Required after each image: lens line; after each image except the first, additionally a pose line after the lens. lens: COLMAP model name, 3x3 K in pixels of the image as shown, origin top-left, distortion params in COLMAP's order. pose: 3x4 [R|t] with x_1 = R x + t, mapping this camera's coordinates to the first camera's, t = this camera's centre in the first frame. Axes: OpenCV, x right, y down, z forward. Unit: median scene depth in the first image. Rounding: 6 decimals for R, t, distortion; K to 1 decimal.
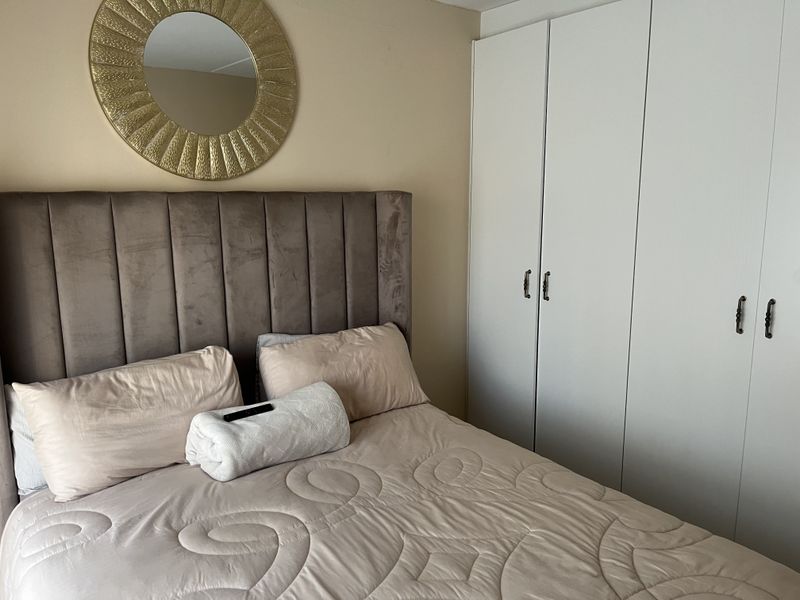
lens RADIAL K [[599.2, 0, 400.0], [0, 599.2, 300.0], [0, 0, 1]] dist [0.056789, 0.001006]
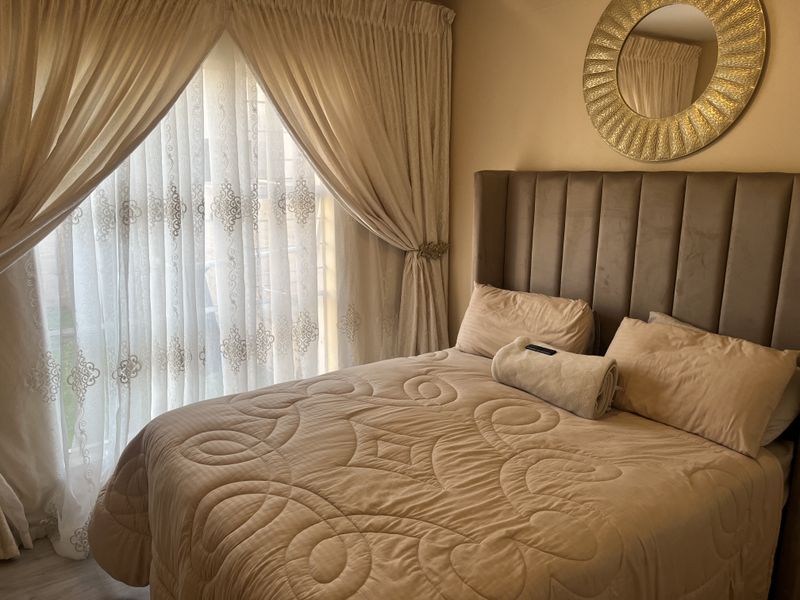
lens RADIAL K [[599.2, 0, 400.0], [0, 599.2, 300.0], [0, 0, 1]] dist [0.056789, 0.001006]
pose [[-0.009527, 0.223838, -0.974580, 0.842492], [-0.175693, 0.959088, 0.221997, -0.123916], [0.984399, 0.173342, 0.030189, 0.577006]]
